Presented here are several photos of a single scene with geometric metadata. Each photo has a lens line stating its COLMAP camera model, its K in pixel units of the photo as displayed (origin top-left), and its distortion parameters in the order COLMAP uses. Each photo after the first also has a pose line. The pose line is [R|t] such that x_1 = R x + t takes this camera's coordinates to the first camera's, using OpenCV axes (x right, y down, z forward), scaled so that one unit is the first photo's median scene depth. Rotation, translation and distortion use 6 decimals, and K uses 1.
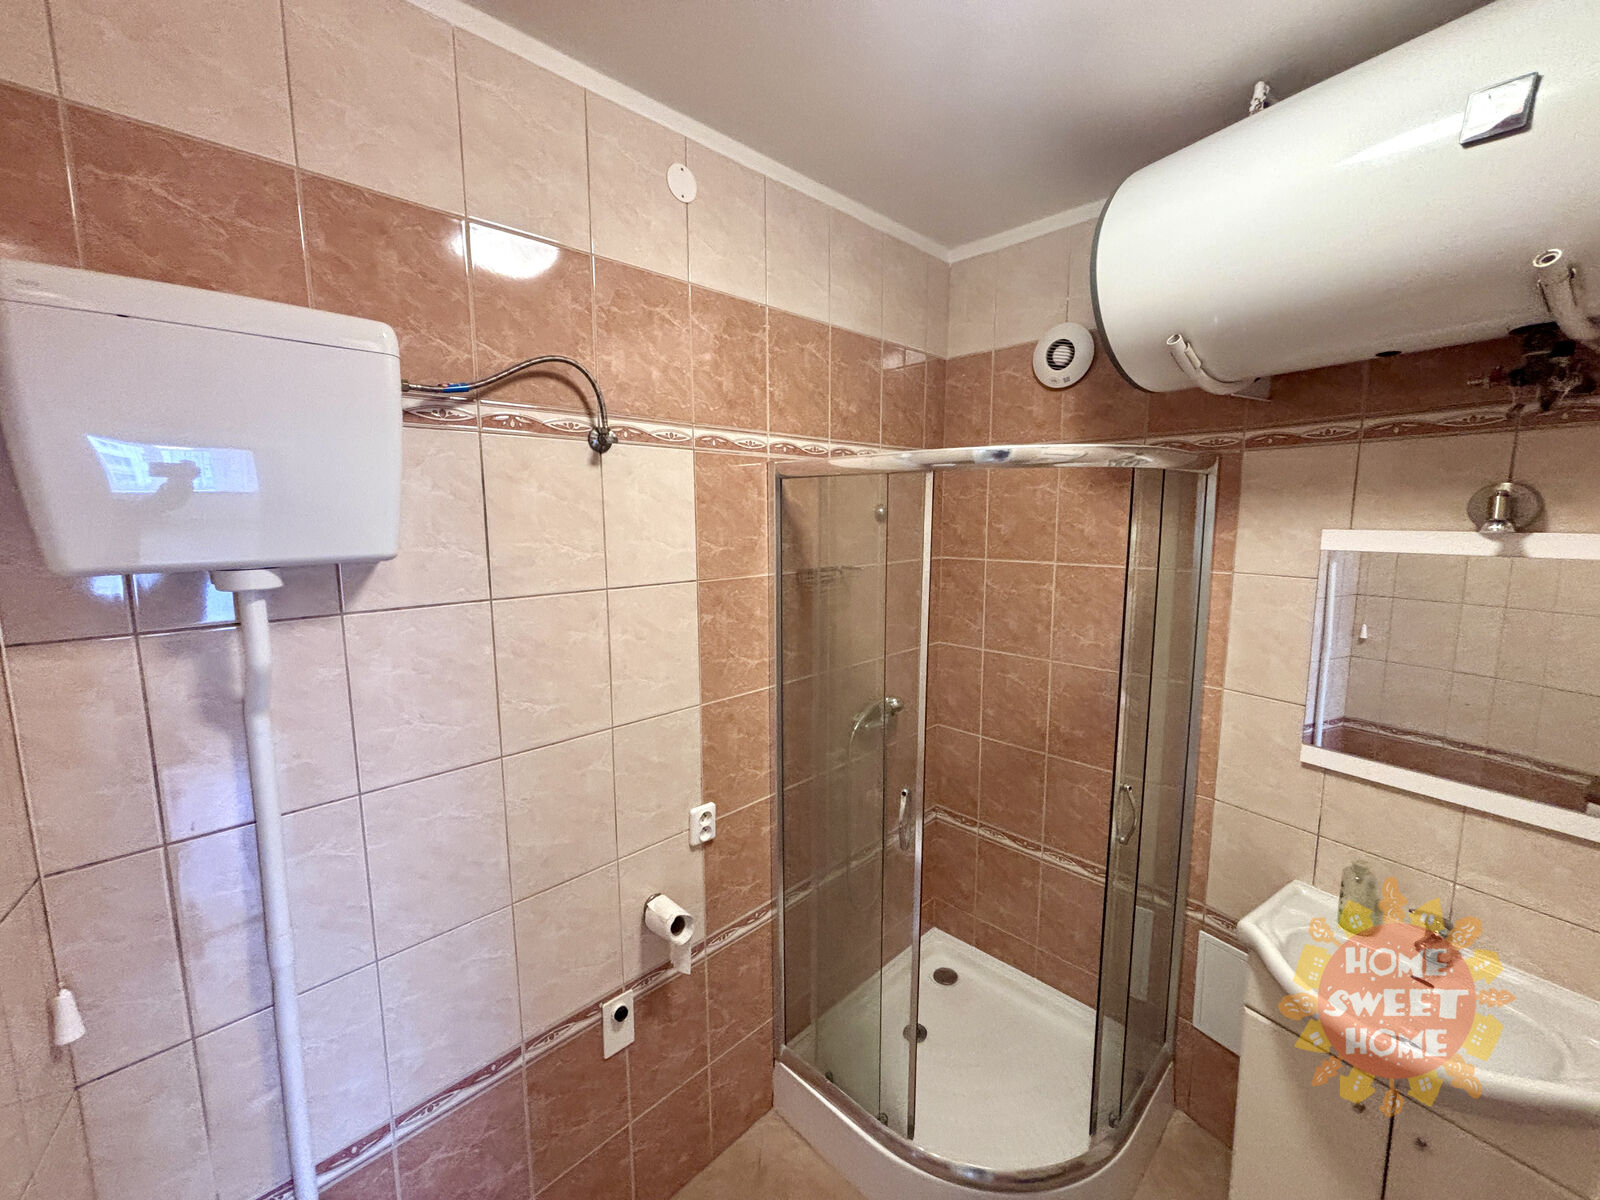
lens RADIAL K [[643.6, 0, 803.9], [0, 643.6, 595.9], [0, 0, 1]] dist [0.001044, 0.000156]
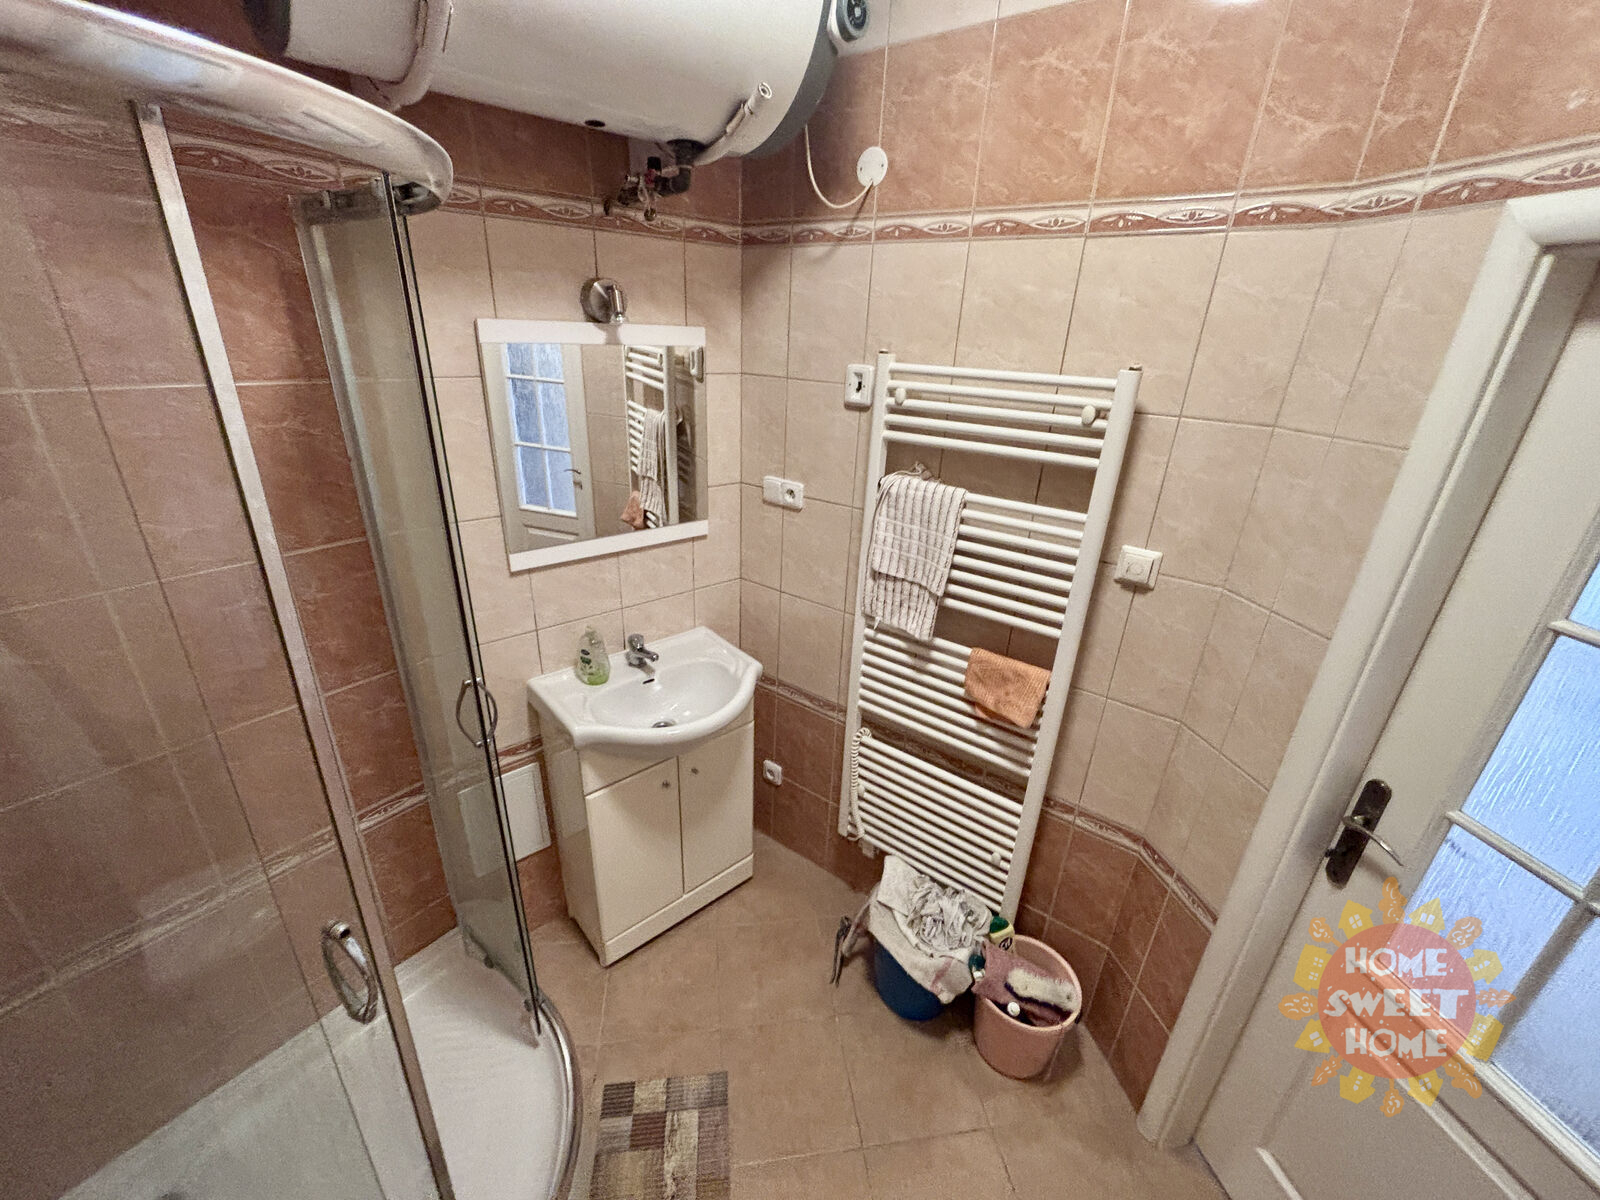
lens RADIAL K [[643.6, 0, 800.9], [0, 643.6, 597.4], [0, 0, 1]] dist [0.001044, 0.000156]
pose [[-0.142832, -0.375609, 0.915706, -0.240503], [0.101750, 0.914717, 0.391074, -0.055346], [-0.984503, 0.149031, -0.092433, 0.732038]]
